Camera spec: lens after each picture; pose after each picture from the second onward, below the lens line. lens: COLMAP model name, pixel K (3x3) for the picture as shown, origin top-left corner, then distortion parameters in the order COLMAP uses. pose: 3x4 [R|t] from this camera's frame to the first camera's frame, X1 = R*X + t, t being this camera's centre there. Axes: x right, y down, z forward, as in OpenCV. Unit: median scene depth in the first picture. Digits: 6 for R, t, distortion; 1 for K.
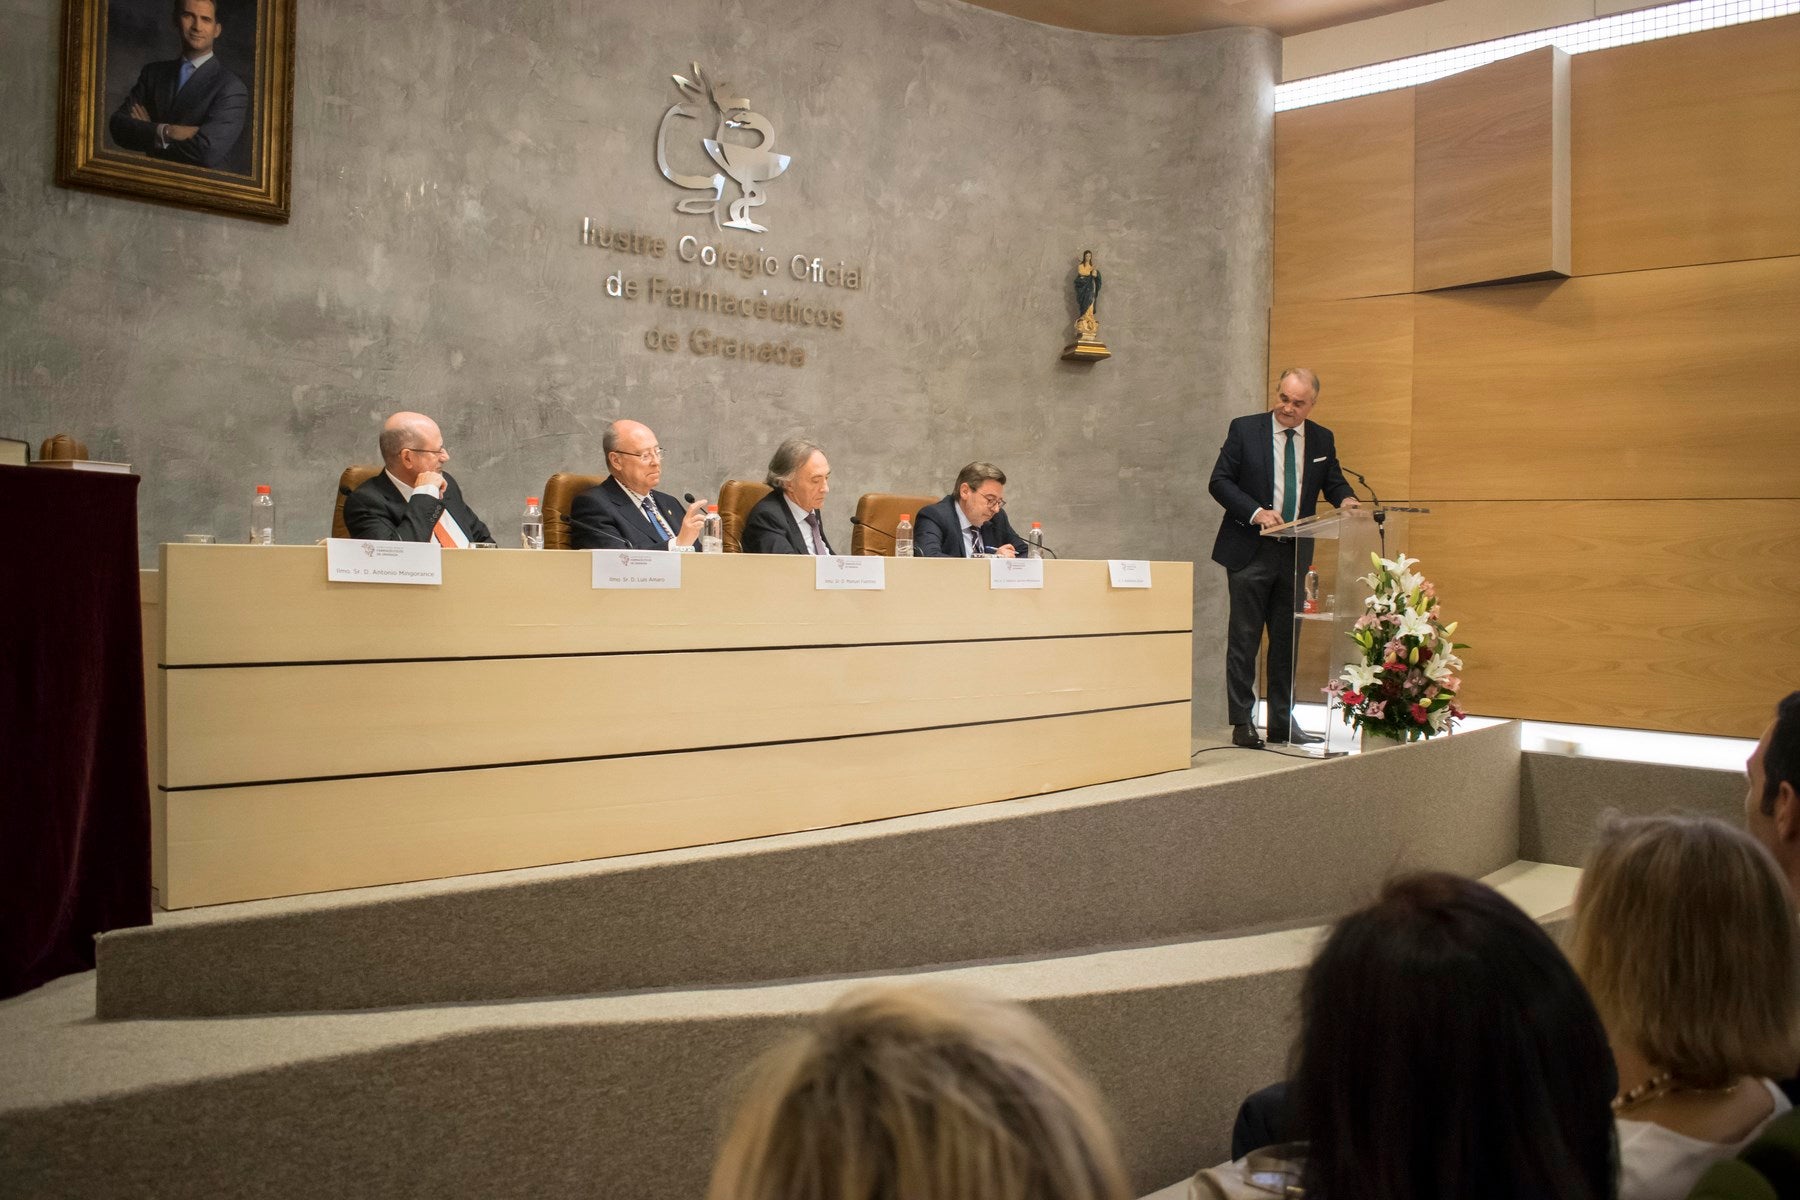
lens RADIAL K [[1577.8, 0, 900.0], [0, 1577.8, 600.0], [0, 0, 1]] dist [-0.086526, 0.013173]
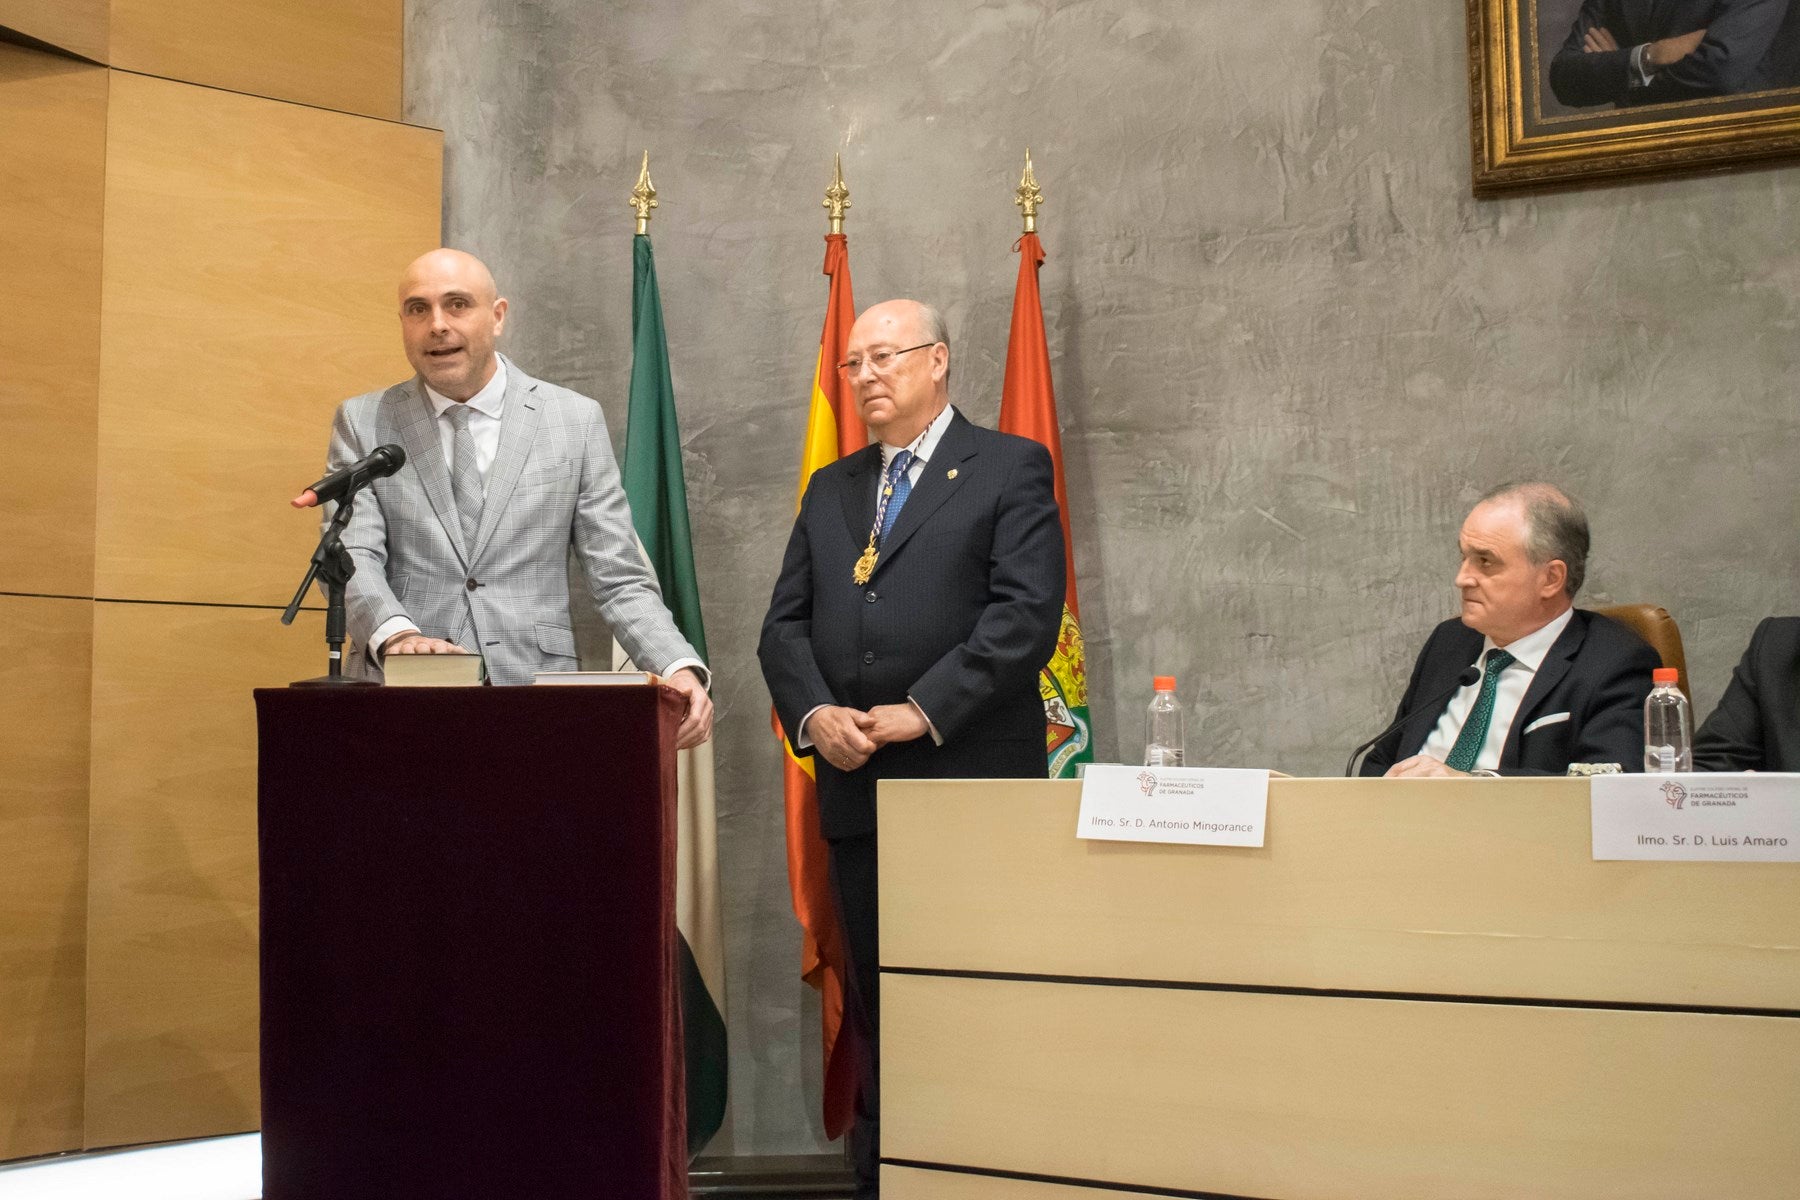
lens RADIAL K [[2706.5, 0, 766.3], [0, 2706.5, 504.6], [0, 0, 1]] dist [-0.051191, 0.010361]
pose [[0.155021, -0.114157, -0.981293, 0.360483], [-0.017371, 0.992833, -0.118244, -0.008675], [0.987758, 0.035377, 0.151927, 0.420075]]
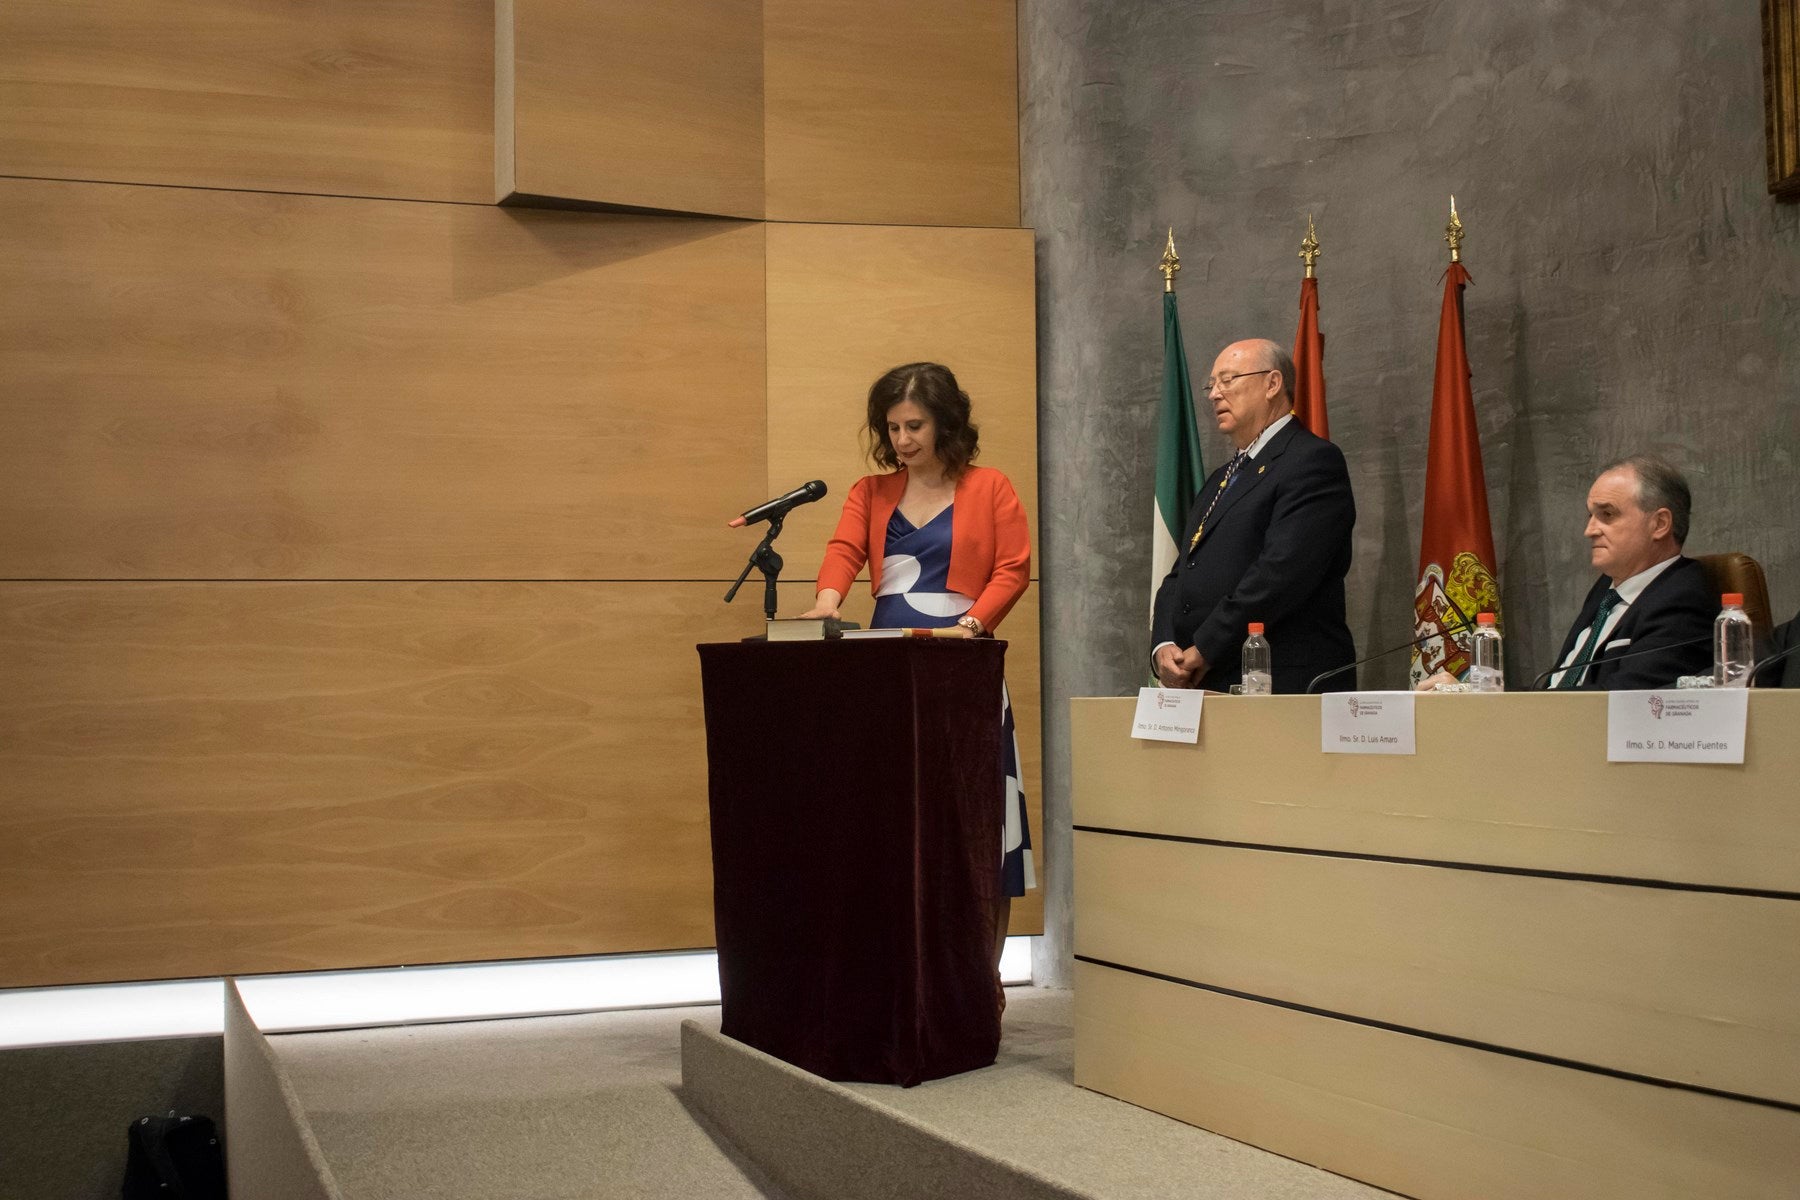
lens RADIAL K [[2544.6, 0, 900.0], [0, 2544.6, 600.0], [0, 0, 1]] dist [-0.039642, 0.014933]
pose [[-0.373359, -0.047983, -0.926445, 0.561237], [-0.015889, 0.998846, -0.045329, -0.013131], [0.927551, -0.002204, -0.373691, 0.811245]]
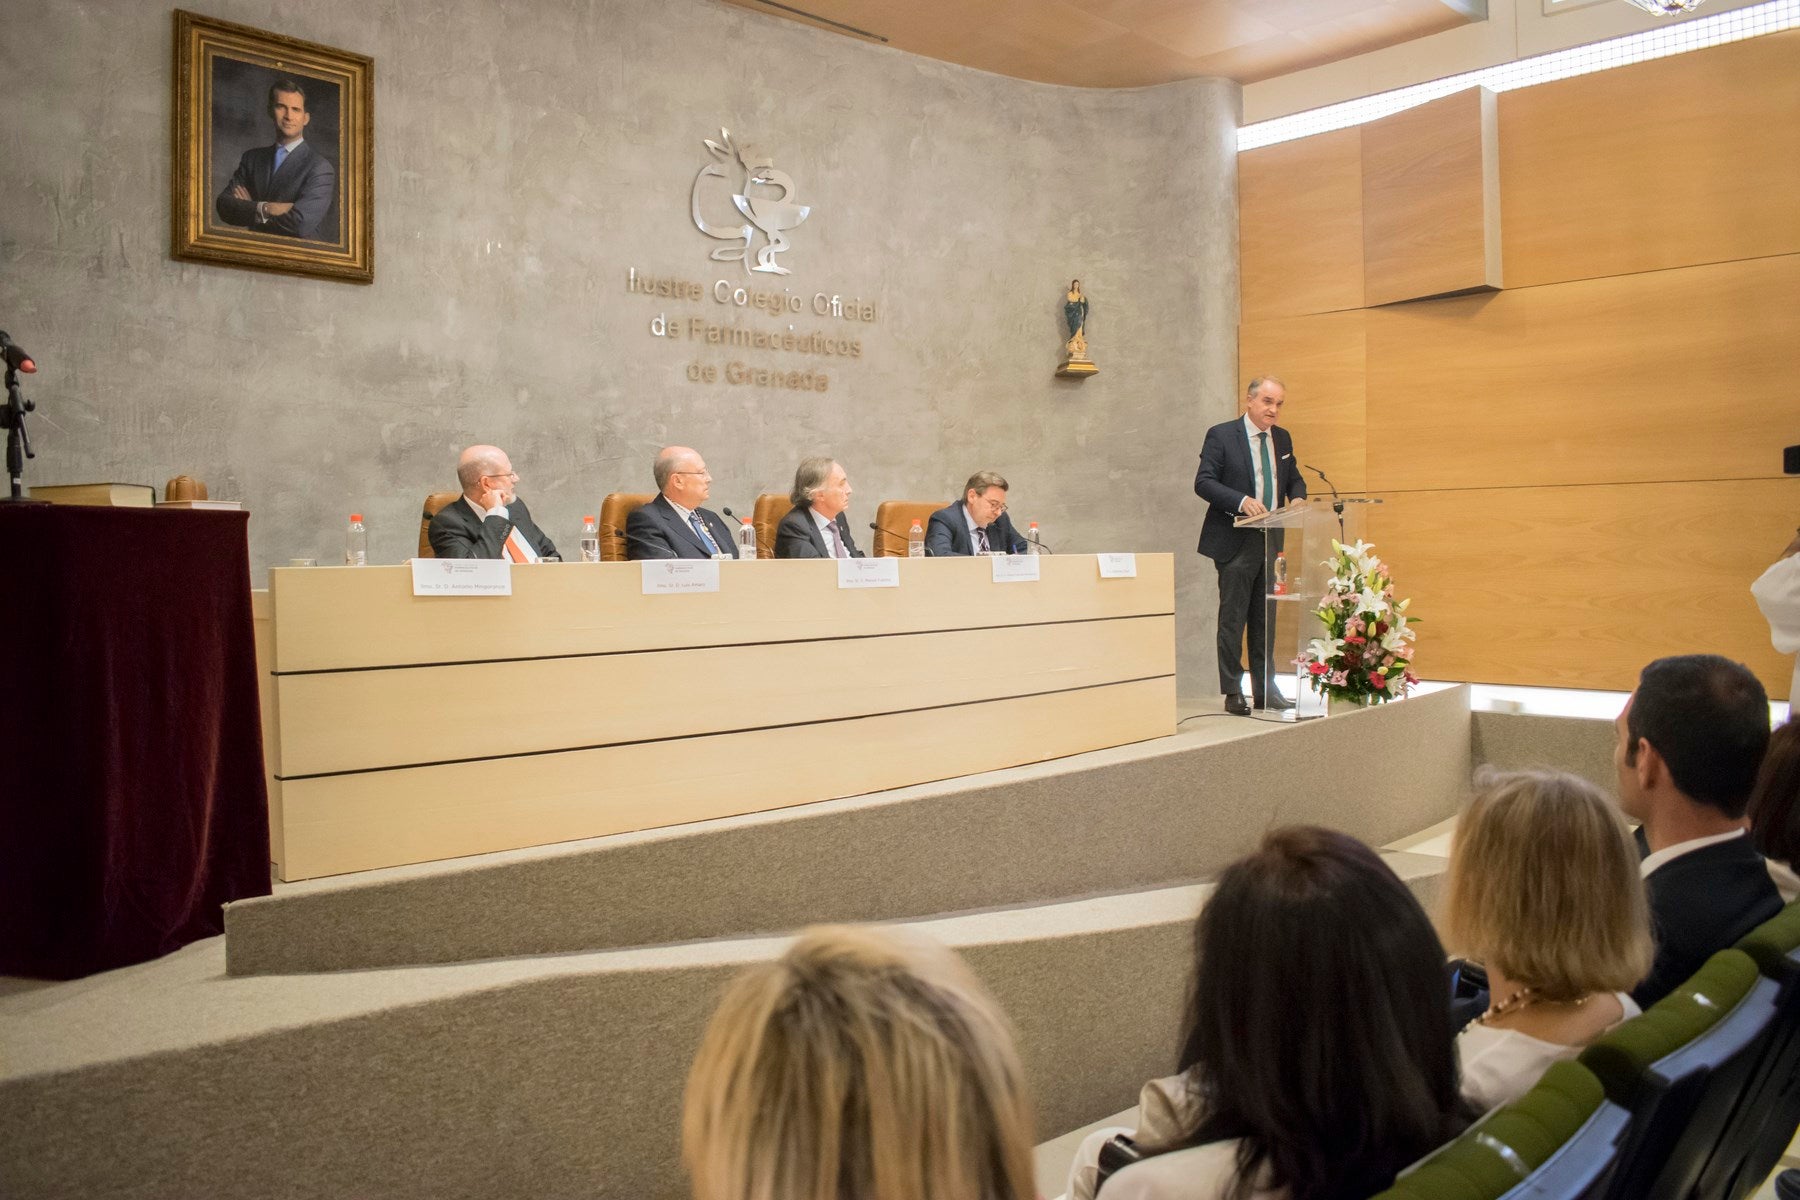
lens RADIAL K [[1404.5, 0, 900.0], [0, 1404.5, 600.0], [0, 0, 1]] dist [-0.096255, 0.015669]
pose [[0.999308, -0.029995, -0.021989, 0.010113], [0.030148, 0.999523, 0.006678, -0.002811], [0.021778, -0.007336, 0.999736, -0.014070]]
